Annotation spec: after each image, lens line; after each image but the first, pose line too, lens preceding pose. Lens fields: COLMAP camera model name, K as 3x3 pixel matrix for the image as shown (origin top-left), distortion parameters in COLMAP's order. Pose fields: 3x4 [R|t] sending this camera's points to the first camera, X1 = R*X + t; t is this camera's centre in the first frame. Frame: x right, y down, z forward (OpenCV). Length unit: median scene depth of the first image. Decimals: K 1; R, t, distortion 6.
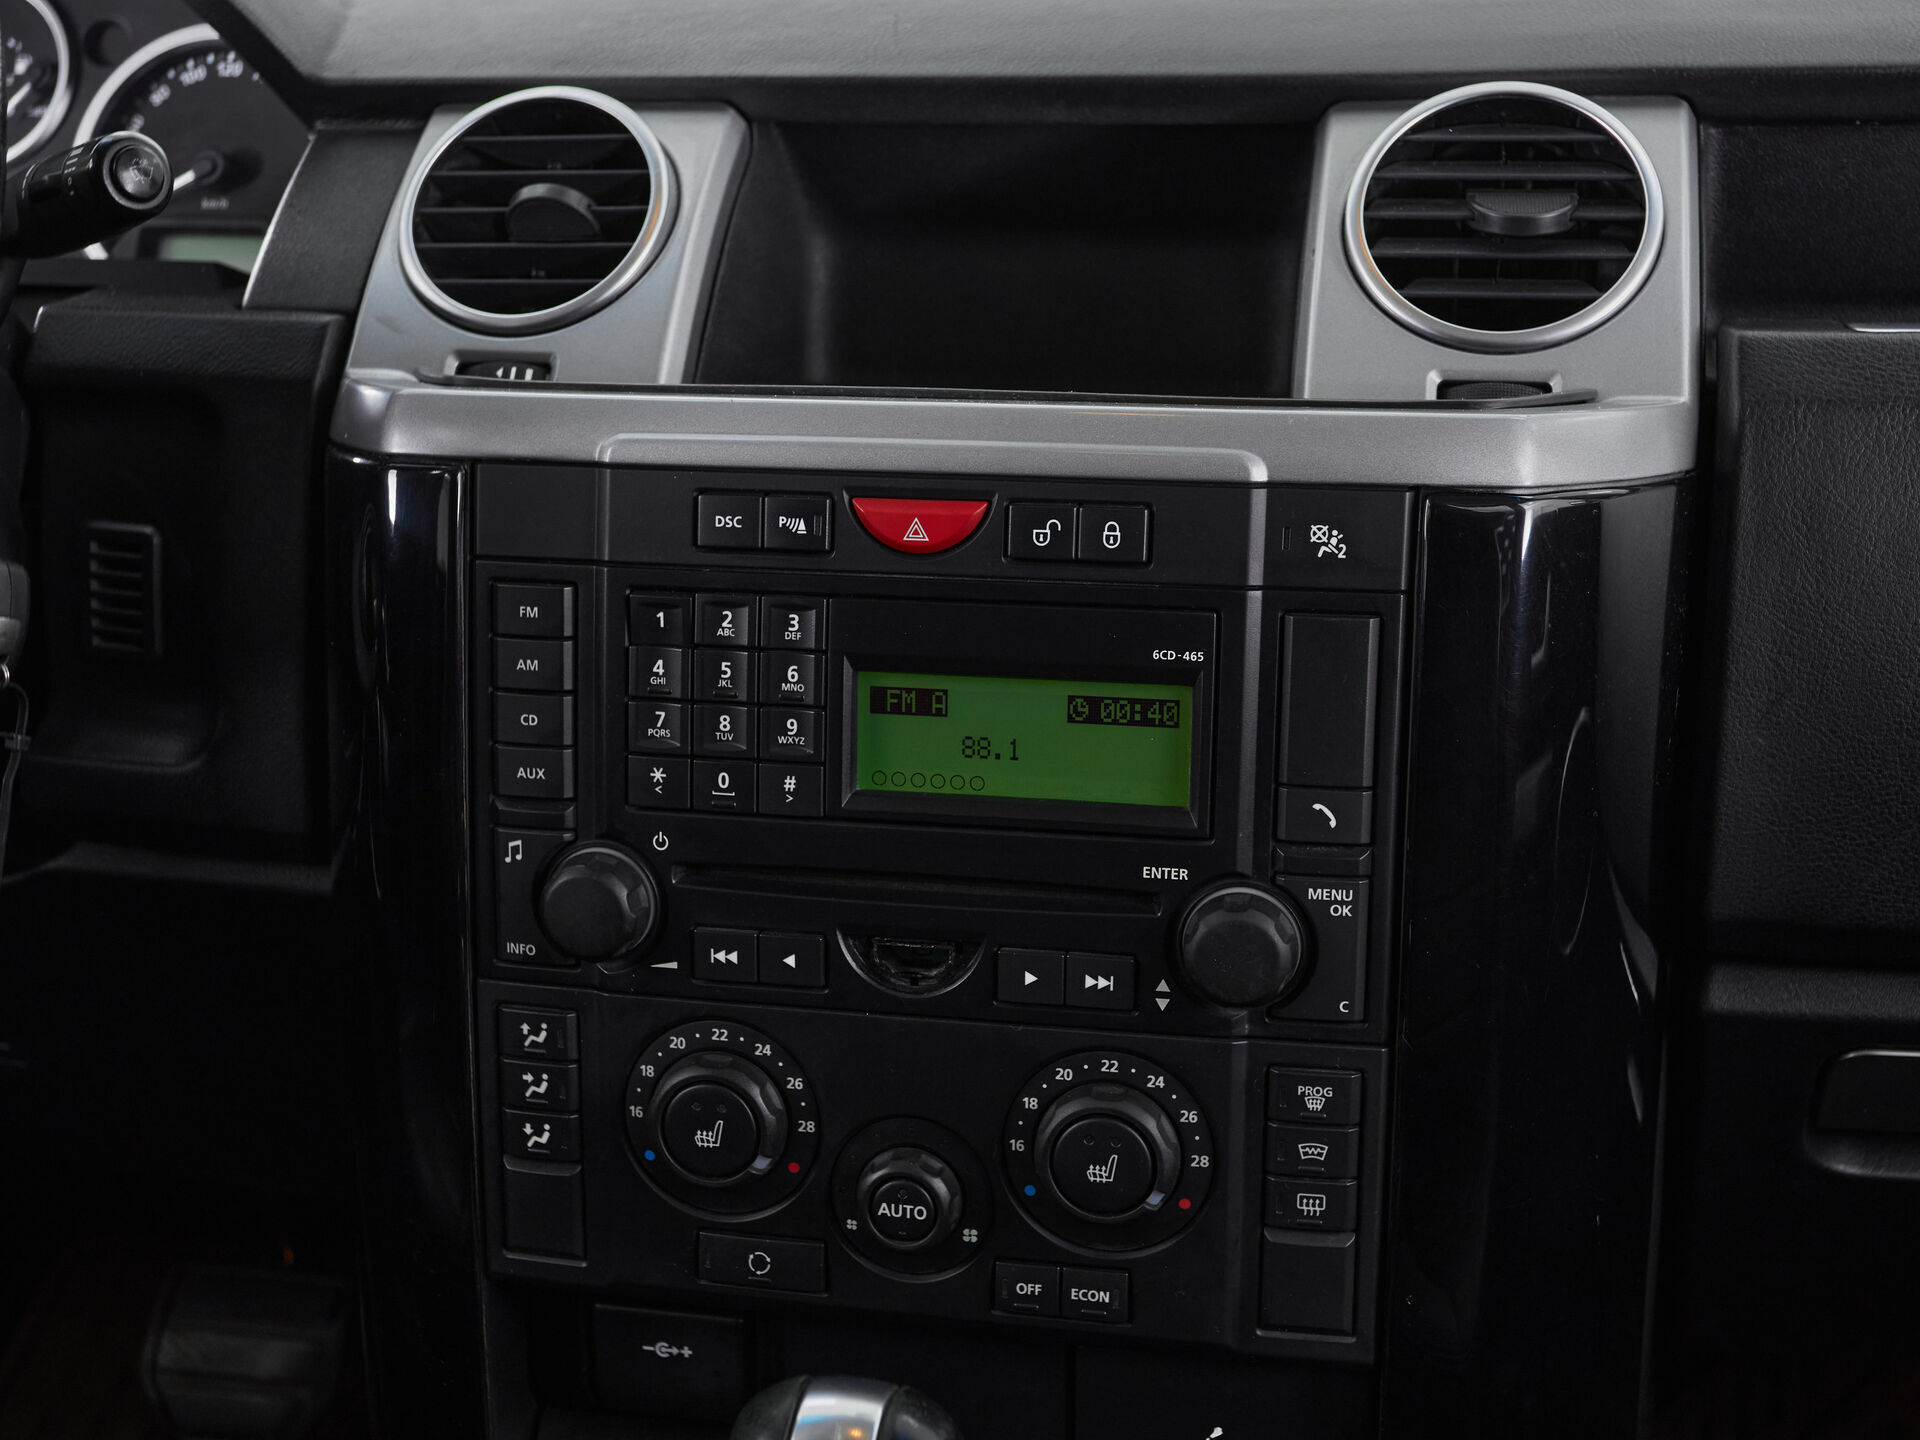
lens RADIAL K [[2599.7, 0, 855.8], [0, 2599.7, 669.1], [0, 0, 1]] dist [0.009326, 0.043345]
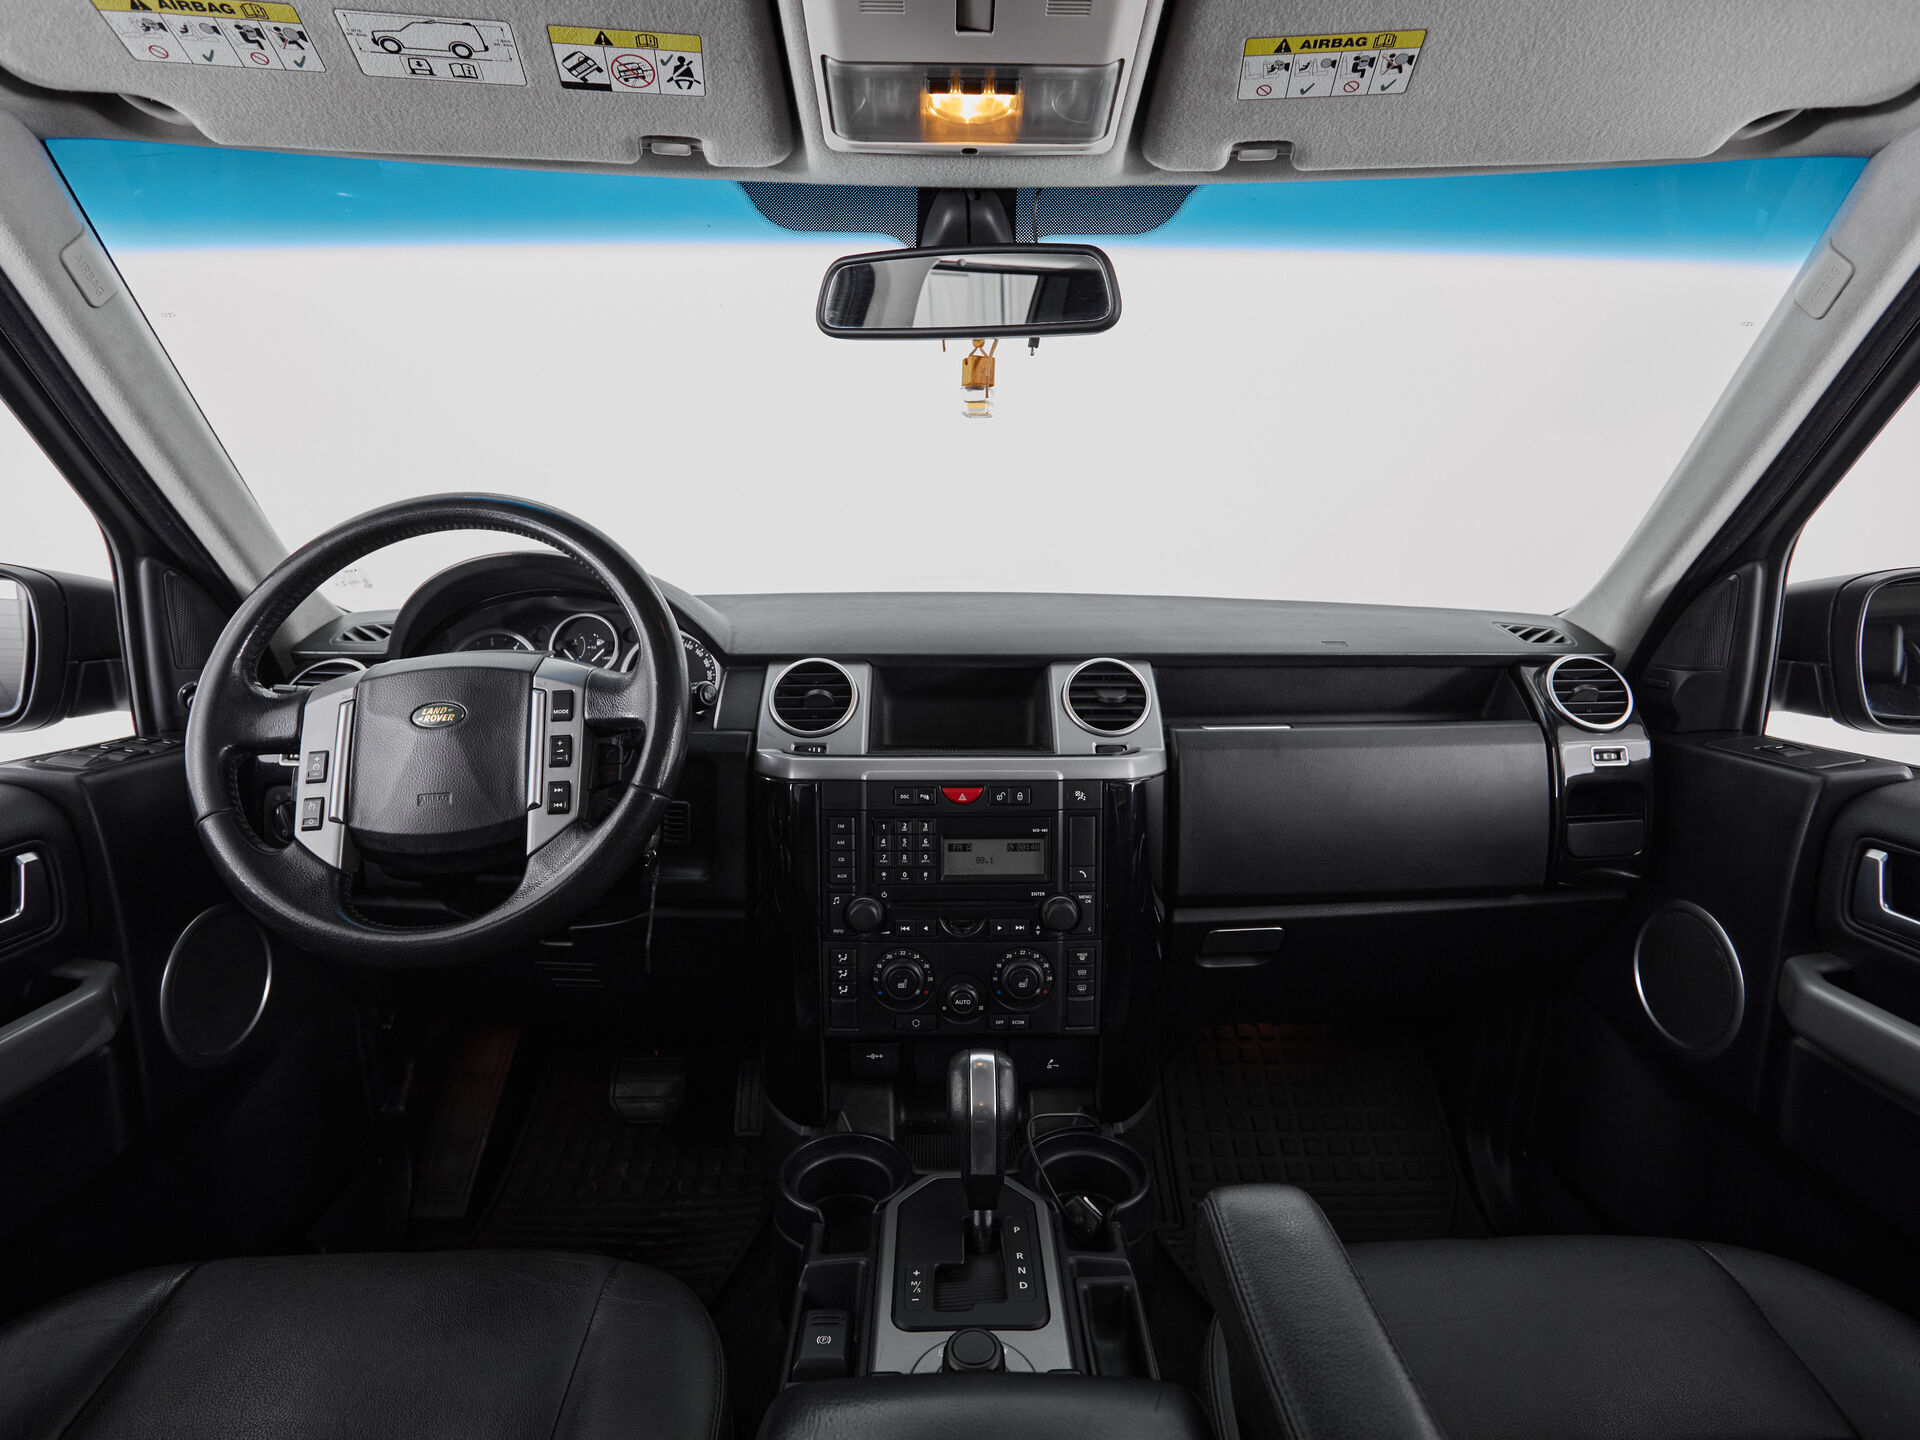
lens RADIAL K [[1008.5, 0, 960.0], [0, 1008.5, 720.0], [0, 0, 1]] dist [-0.003709, -0.001658]
pose [[0.969697, -0.027117, 0.242802, -0.284463], [0.048009, 0.995594, -0.080543, -0.045614], [-0.239548, 0.089759, 0.966726, -0.270266]]
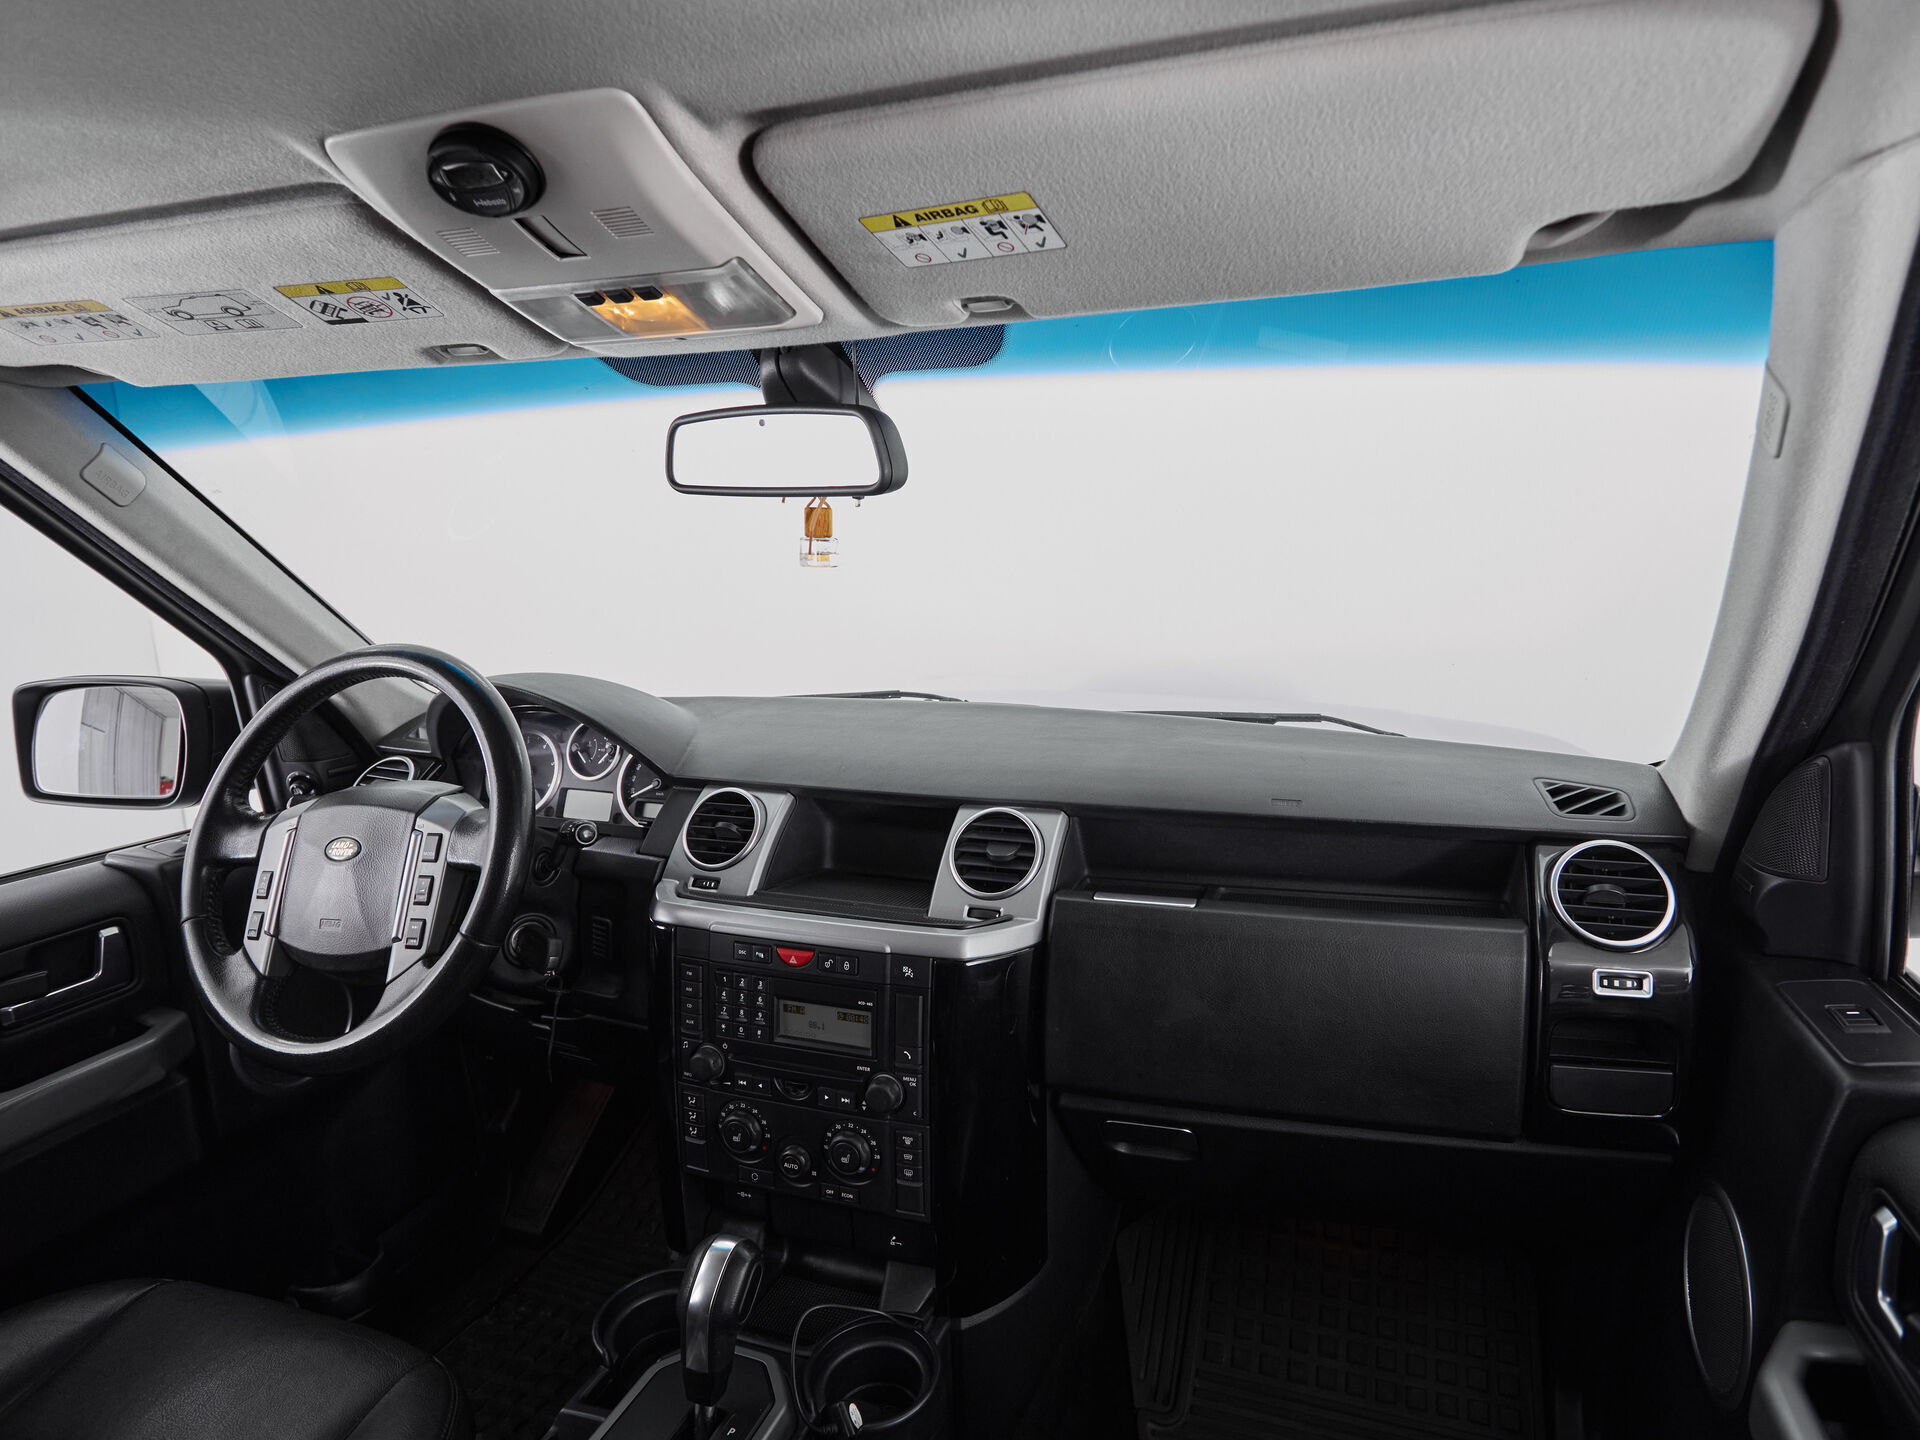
lens RADIAL K [[1049.6, 0, 1019.4], [0, 1049.6, 721.0], [0, 0, 1]] dist [-0.003619, 0.000075]
pose [[0.995493, 0.012202, -0.094043, 0.413353], [-0.017984, 0.997983, -0.060881, -0.268304], [0.093110, 0.062298, 0.993705, -0.305774]]
